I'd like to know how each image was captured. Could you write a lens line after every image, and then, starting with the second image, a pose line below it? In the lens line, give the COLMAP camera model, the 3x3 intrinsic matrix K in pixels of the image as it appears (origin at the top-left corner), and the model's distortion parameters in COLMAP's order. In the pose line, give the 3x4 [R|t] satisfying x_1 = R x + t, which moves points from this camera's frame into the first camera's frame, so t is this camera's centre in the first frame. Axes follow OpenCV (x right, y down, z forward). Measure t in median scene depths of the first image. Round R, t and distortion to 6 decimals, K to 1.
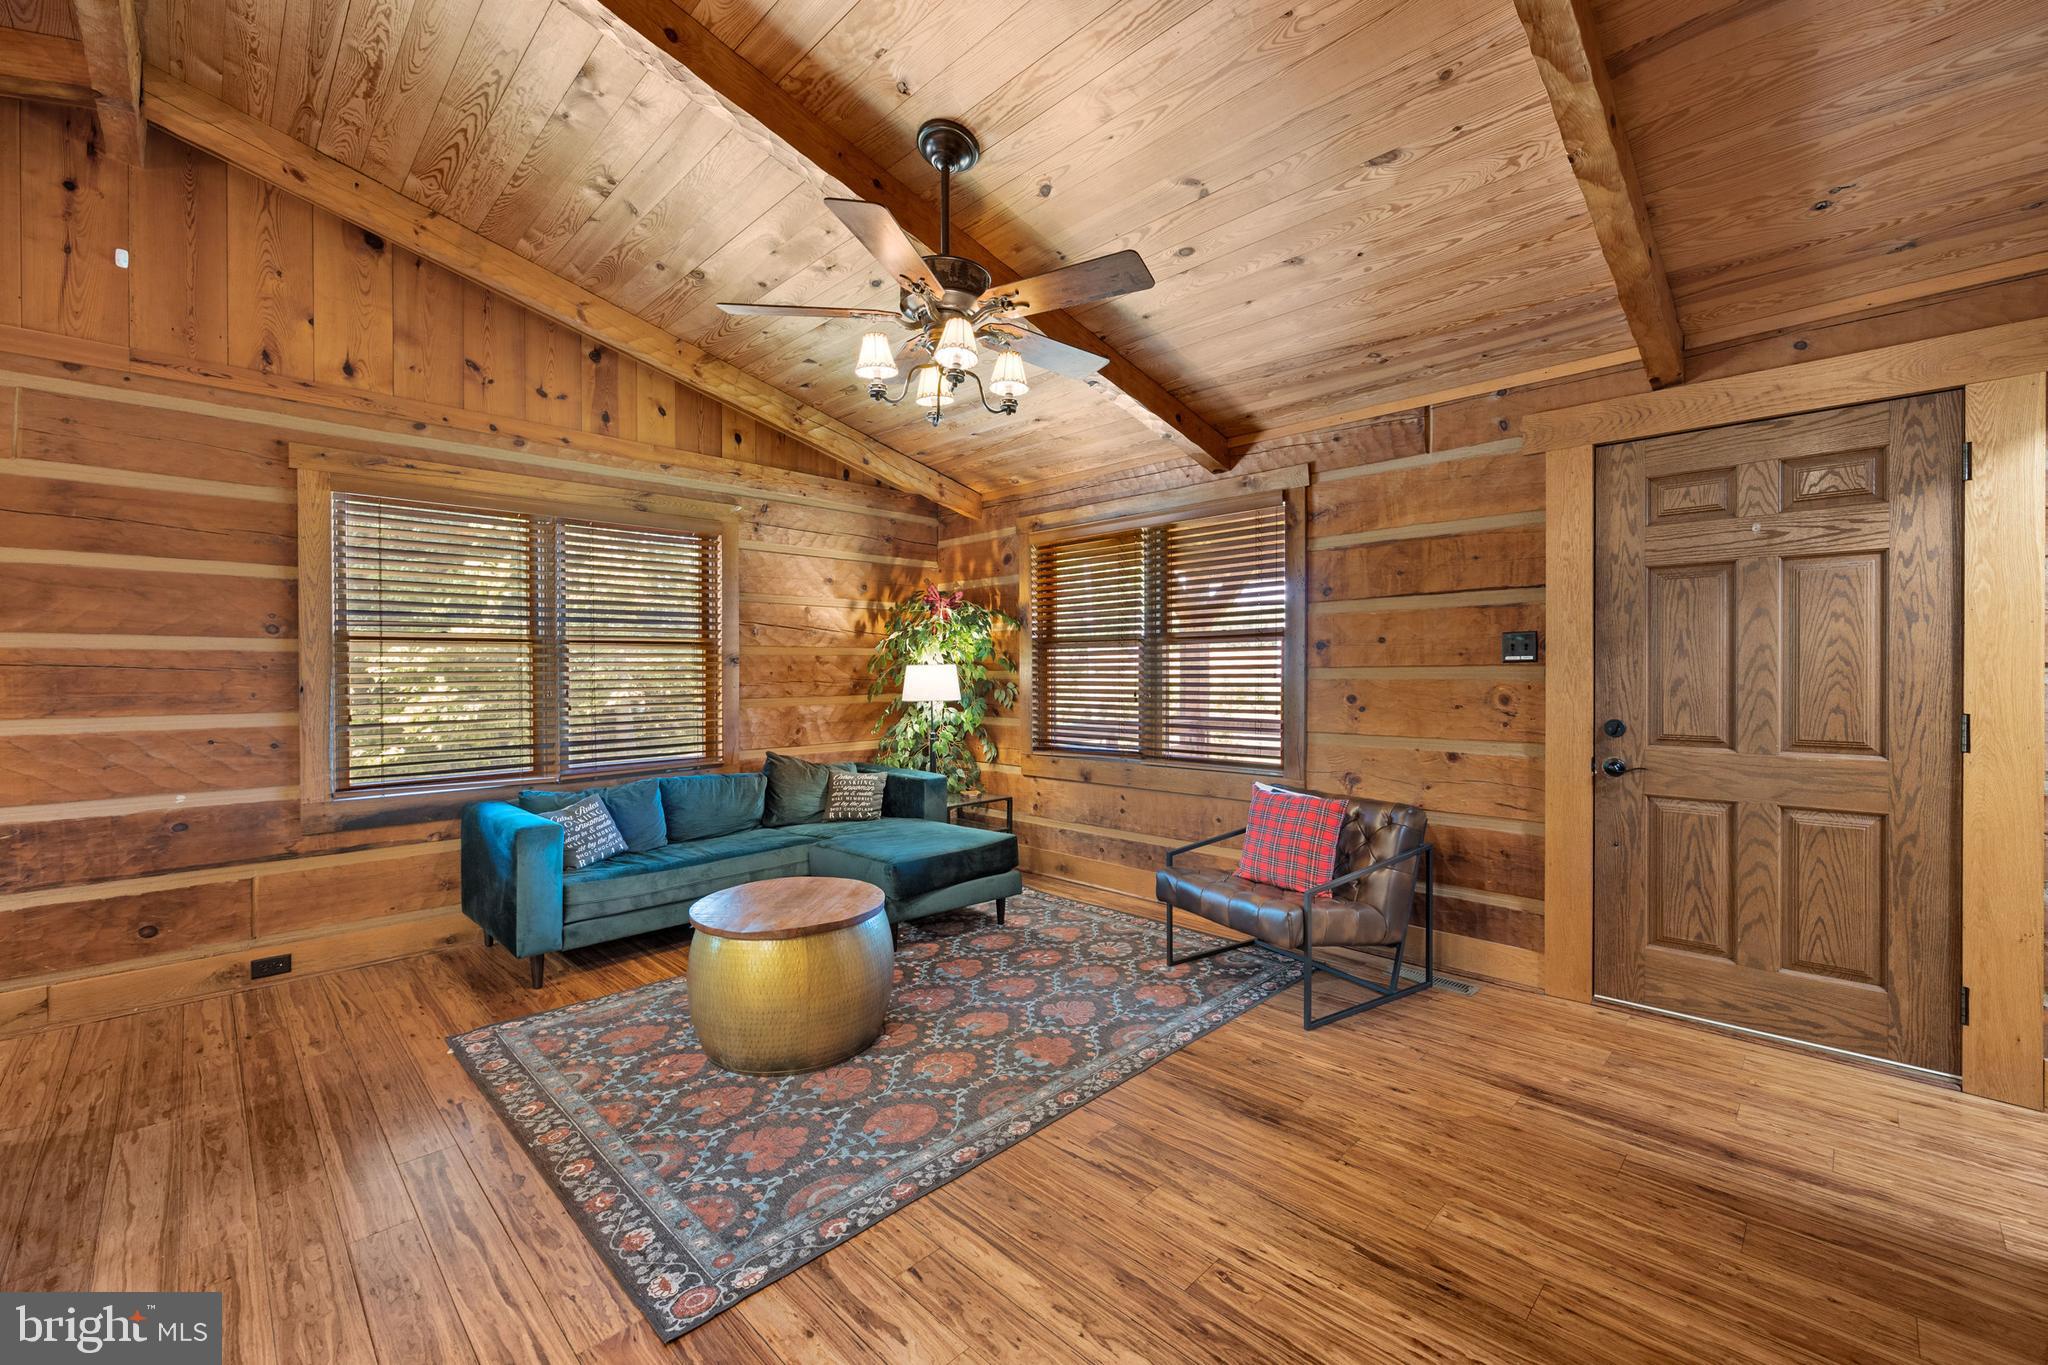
lens RADIAL K [[835.1, 0, 1039.4], [0, 835.1, 677.5], [0, 0, 1]] dist [-0.007041, 0.001015]
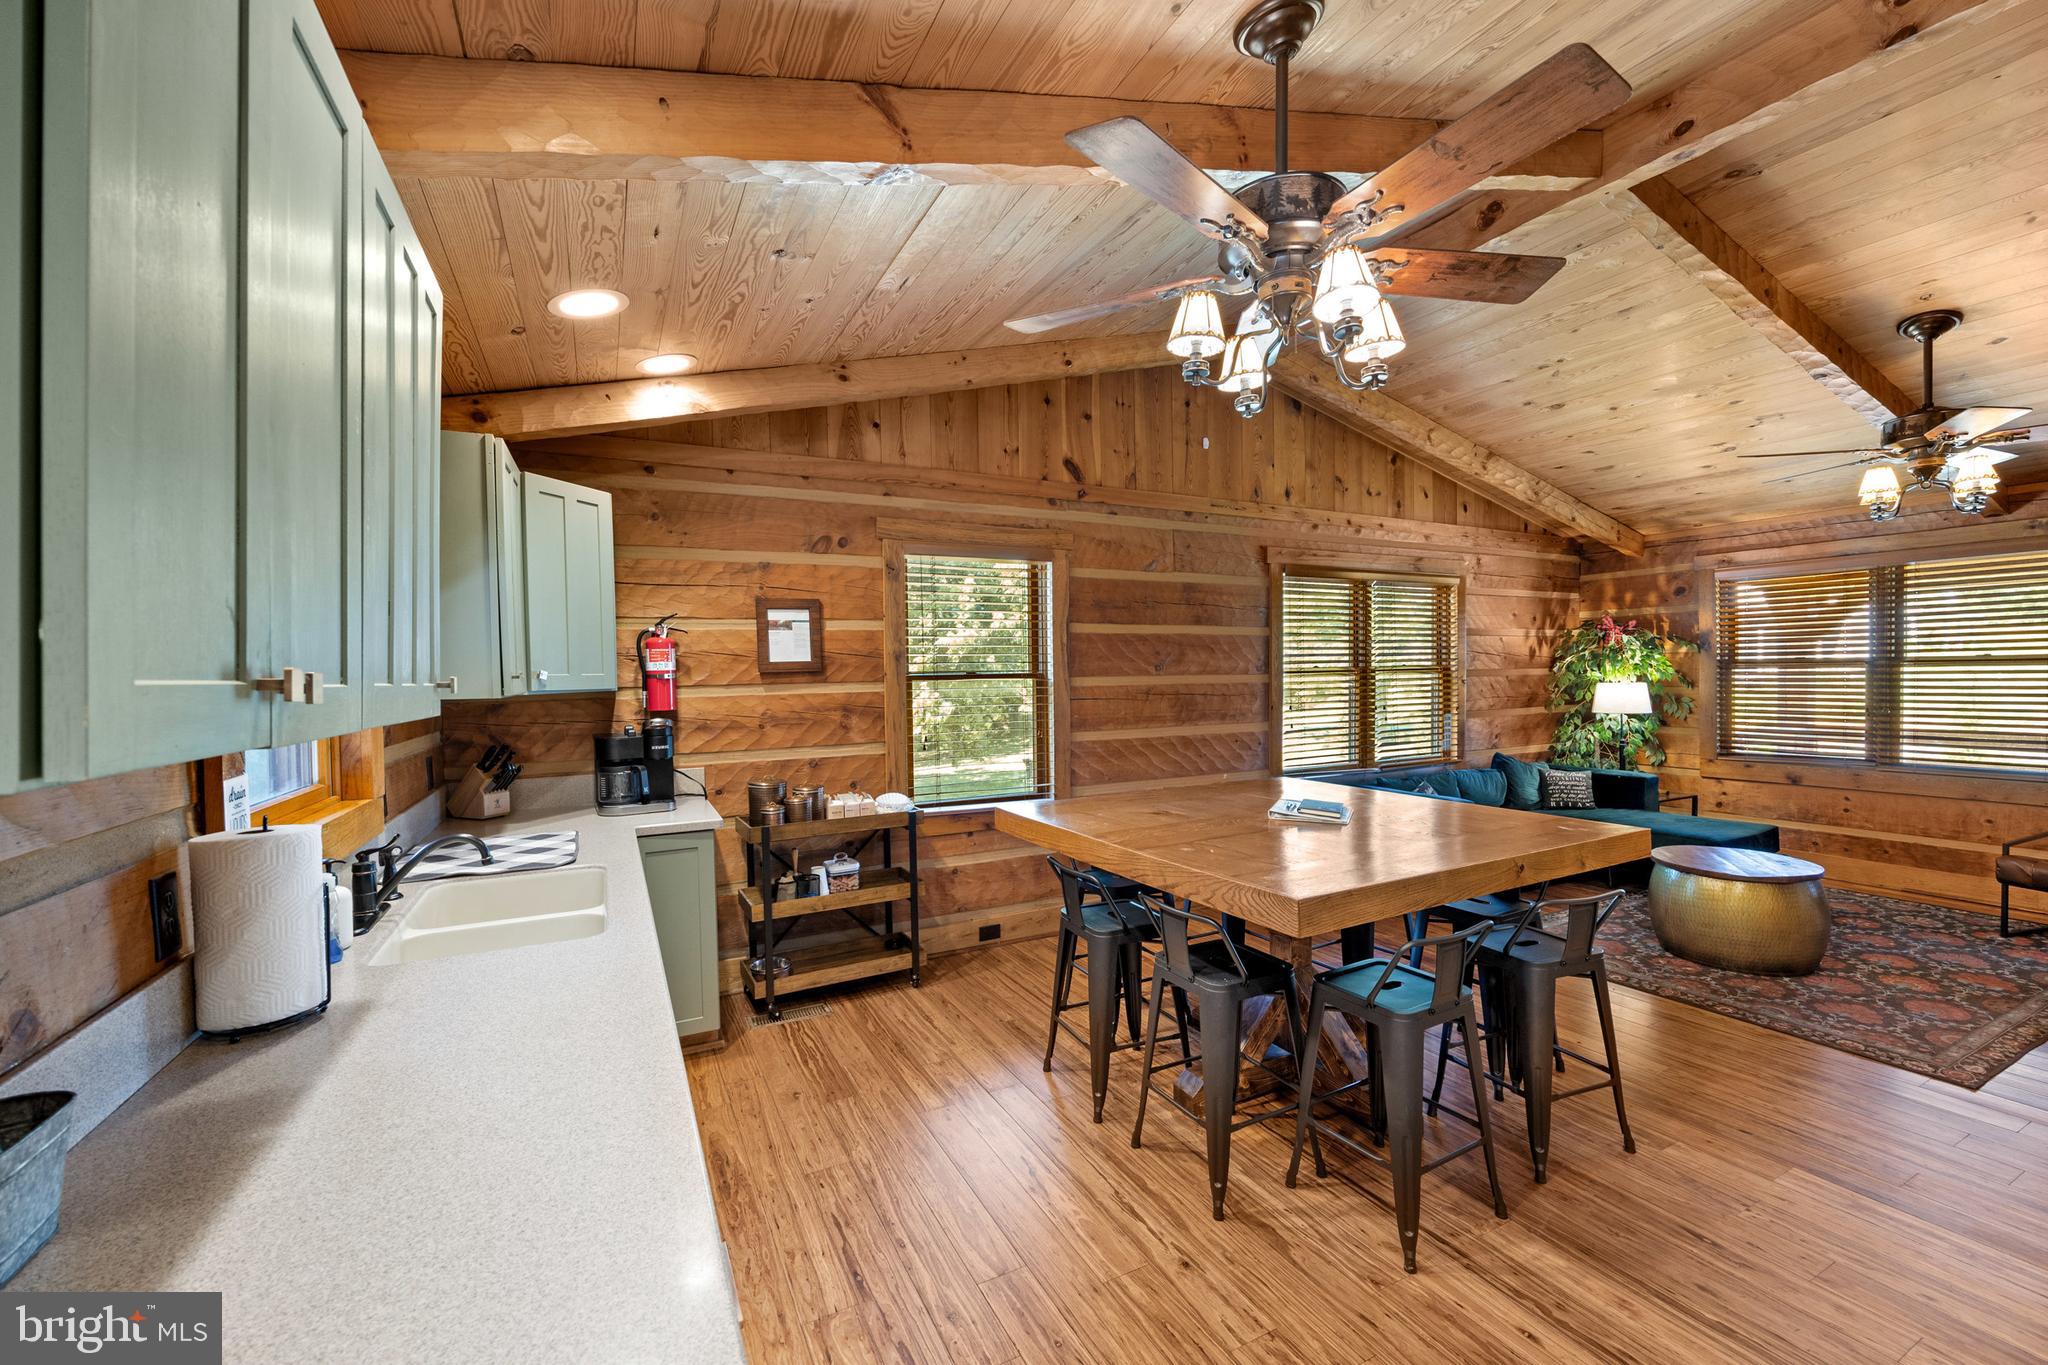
lens RADIAL K [[835.1, 0, 1021.4], [0, 835.1, 685.3], [0, 0, 1]] dist [-0.007041, 0.001015]
pose [[0.948311, -0.005260, -0.317300, -0.888079], [0.007880, 0.999945, 0.006974, -0.042474], [0.317246, -0.009114, 0.948300, -0.641384]]
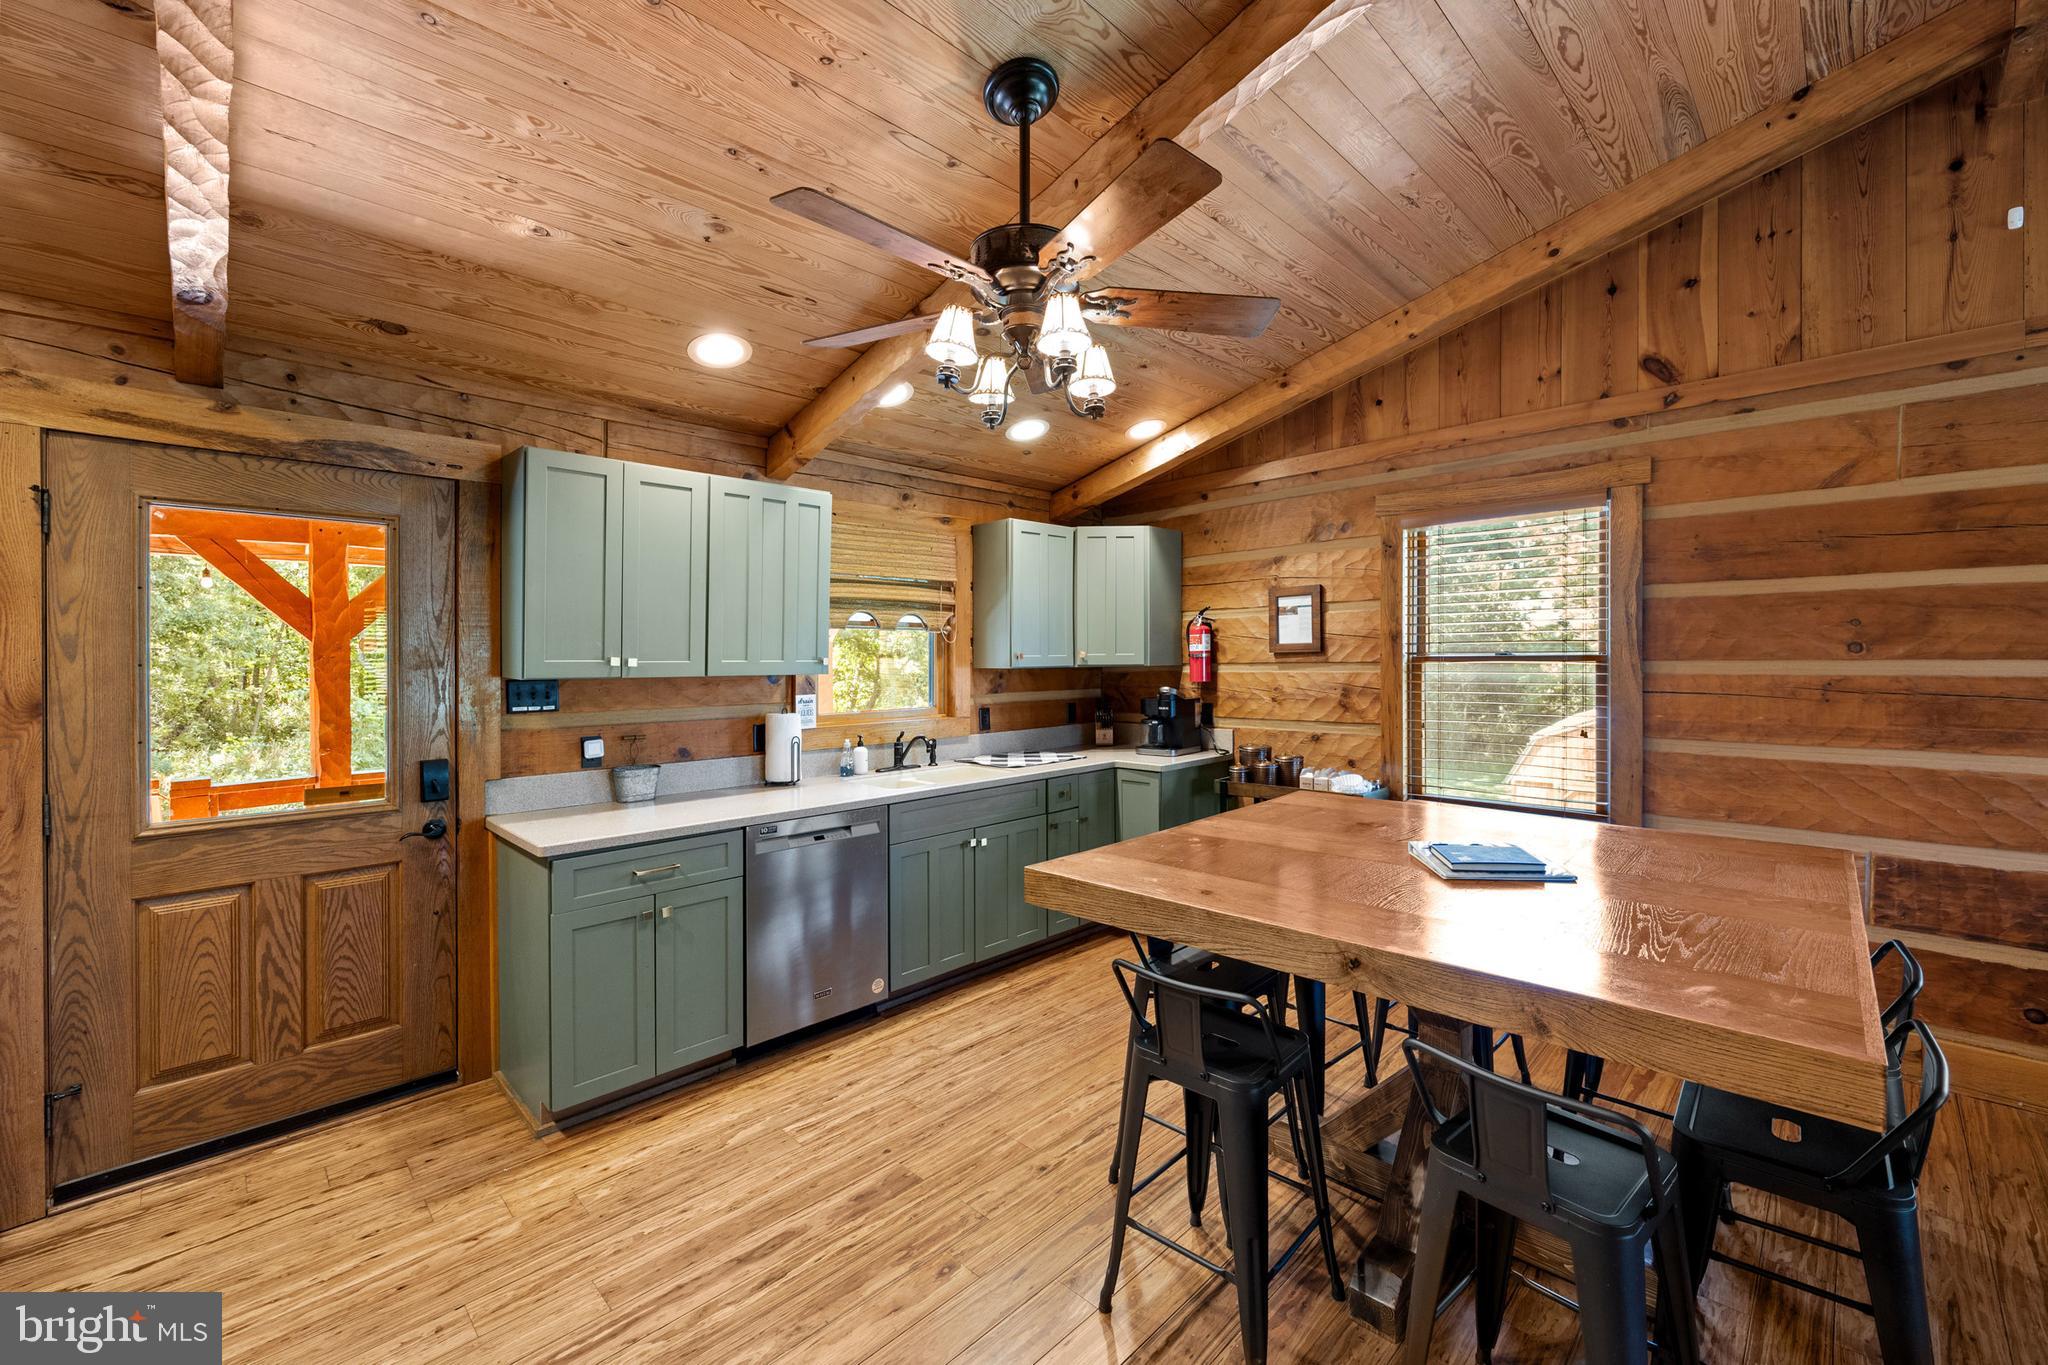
lens RADIAL K [[835.1, 0, 1039.1], [0, 835.1, 664.2], [0, 0, 1]] dist [-0.007041, 0.001015]
pose [[-0.007643, 0.010110, -0.999920, -0.233066], [-0.004103, 0.999940, 0.010142, -0.049294], [0.999962, 0.004180, -0.007601, 0.004623]]
